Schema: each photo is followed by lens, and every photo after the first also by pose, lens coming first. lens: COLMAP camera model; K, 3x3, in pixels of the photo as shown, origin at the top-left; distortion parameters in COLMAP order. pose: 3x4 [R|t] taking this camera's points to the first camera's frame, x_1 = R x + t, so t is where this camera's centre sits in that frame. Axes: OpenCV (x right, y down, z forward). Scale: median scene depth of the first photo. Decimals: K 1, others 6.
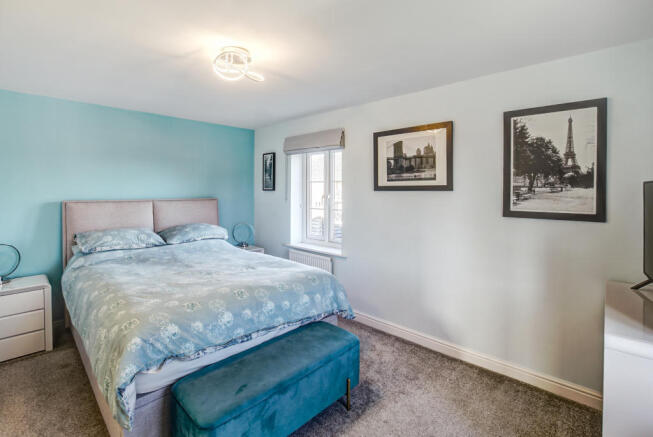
lens RADIAL K [[298.9, 0, 340.1], [0, 298.9, 189.8], [0, 0, 1]] dist [0.000181, 0.000169]
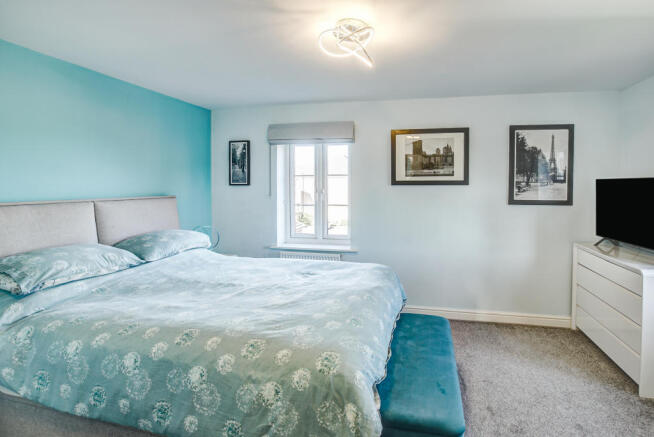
lens RADIAL K [[299.4, 0, 340.6], [0, 299.4, 189.8], [0, 0, 1]] dist [0.000181, 0.000169]
pose [[0.857286, -0.008163, 0.514776, -0.630125], [0.000260, 0.999881, 0.015422, 0.003089], [-0.514841, -0.013087, 0.857186, 0.200280]]
